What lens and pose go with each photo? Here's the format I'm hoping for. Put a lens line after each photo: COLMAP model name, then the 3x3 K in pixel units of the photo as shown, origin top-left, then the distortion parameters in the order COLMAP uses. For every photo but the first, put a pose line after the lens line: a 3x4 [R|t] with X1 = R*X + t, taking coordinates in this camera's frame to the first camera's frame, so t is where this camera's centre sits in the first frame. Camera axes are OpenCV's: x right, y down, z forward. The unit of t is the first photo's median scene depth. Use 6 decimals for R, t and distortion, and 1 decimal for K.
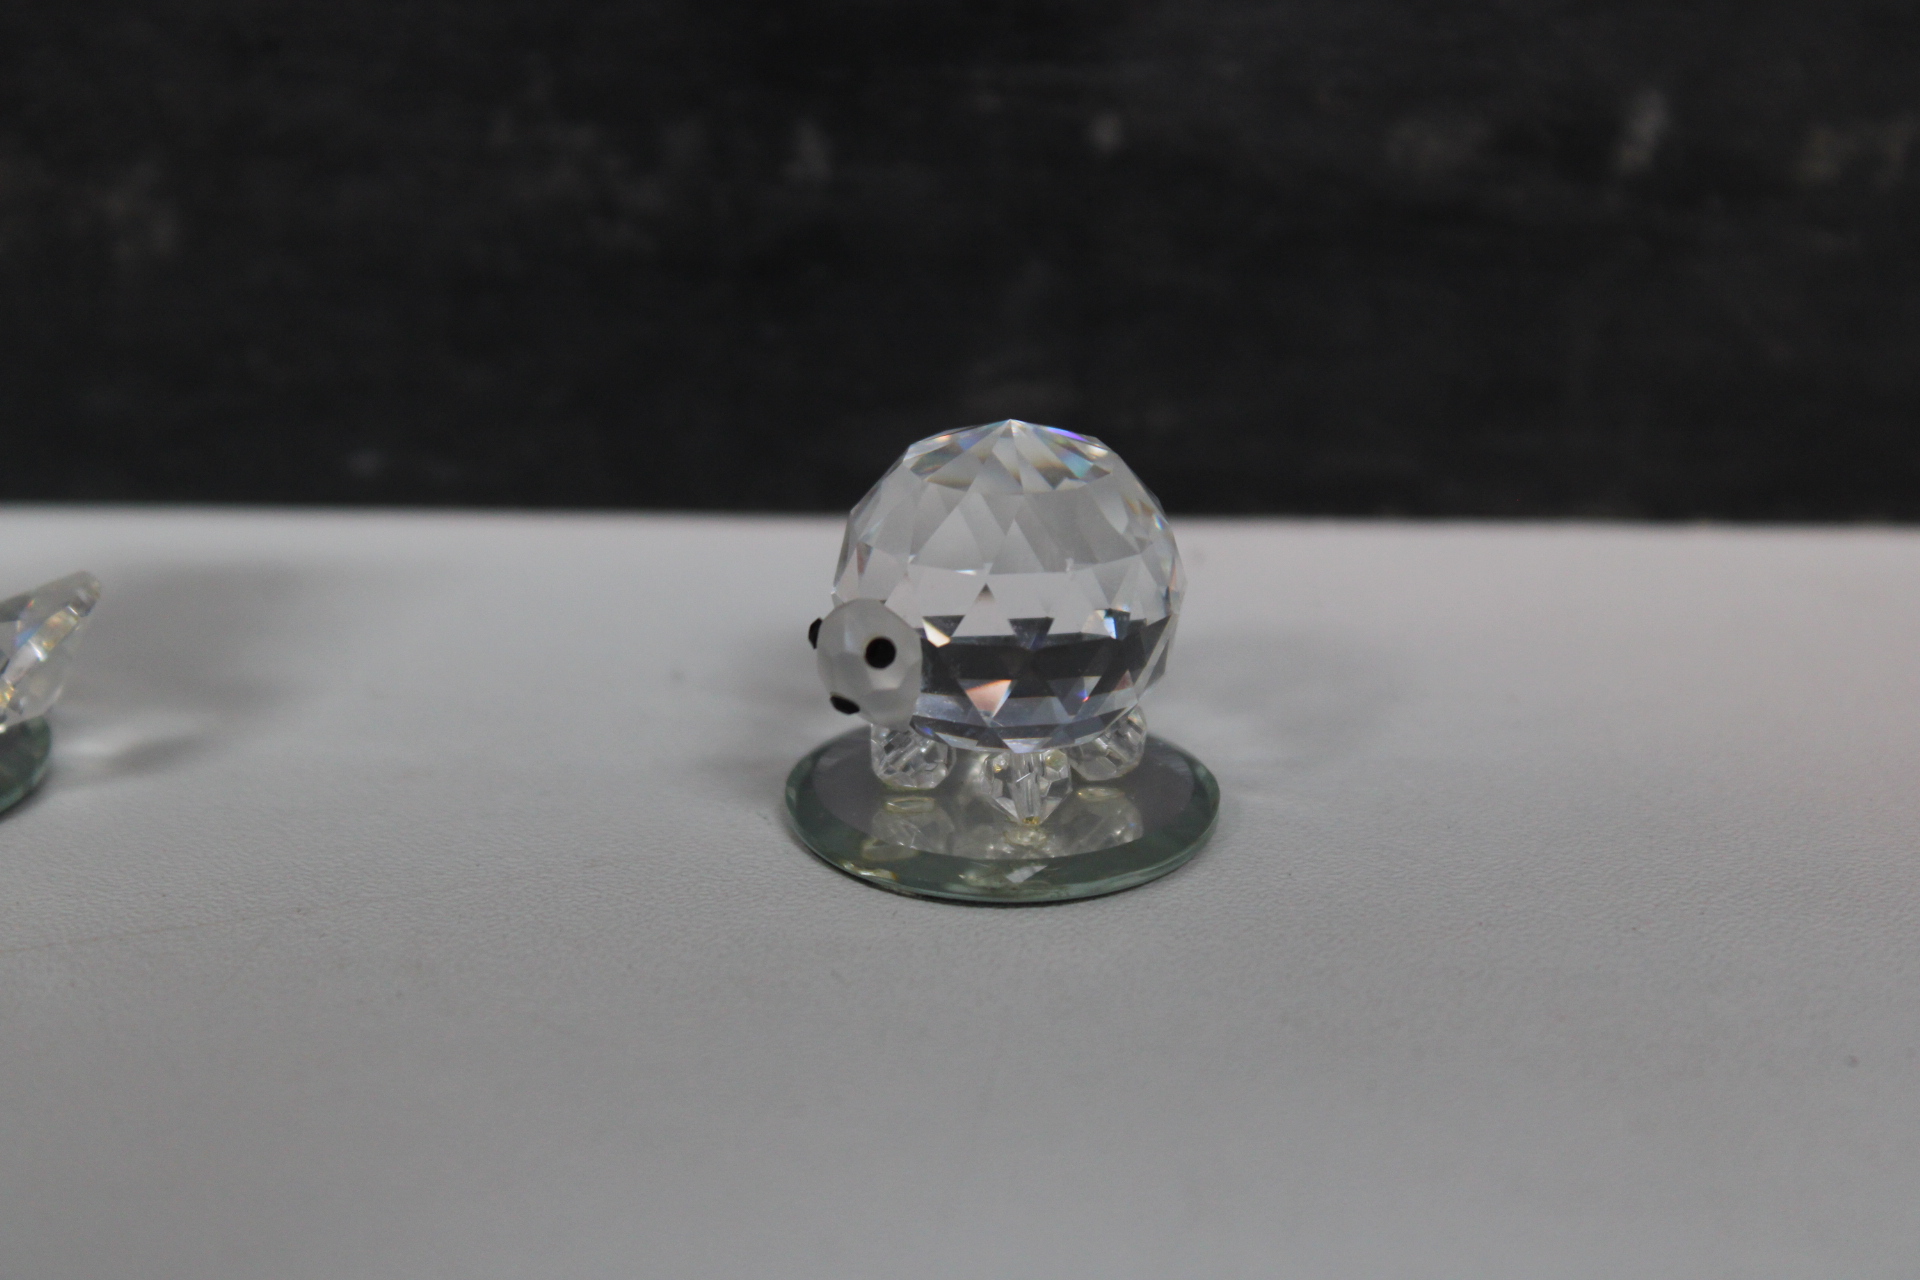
lens RADIAL K [[4319.1, 0, 942.6], [0, 4319.1, 648.1], [0, 0, 1]] dist [0.041909, 0.000000]
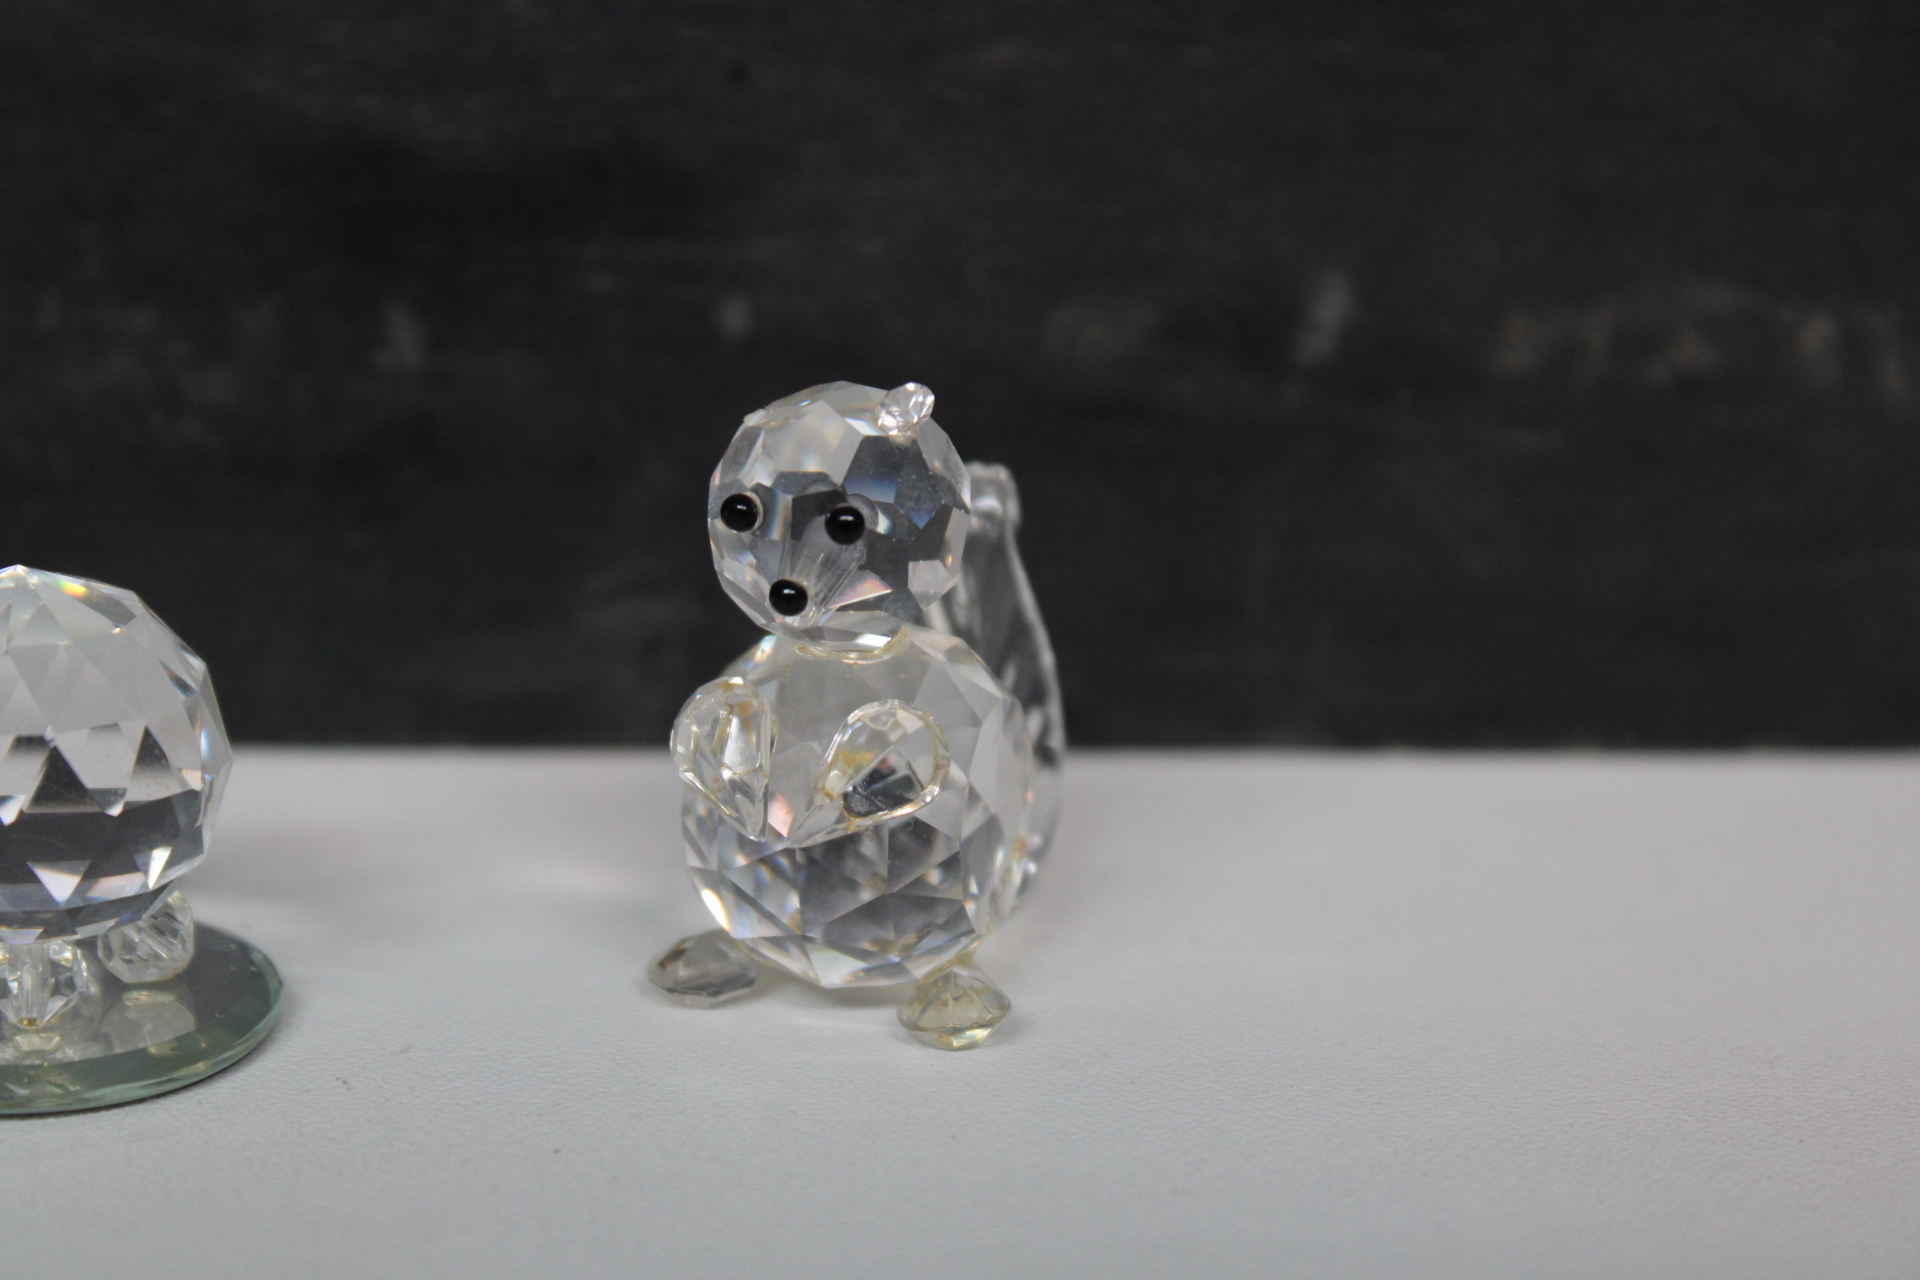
lens RADIAL K [[4319.1, 0, 960.8], [0, 4319.1, 637.7], [0, 0, 1]] dist [0.041909, 0.000000]
pose [[0.995789, -0.003626, 0.091598, 0.002210], [0.010449, 0.997195, -0.074119, 0.014029], [-0.091072, 0.074764, 0.993034, 0.110664]]
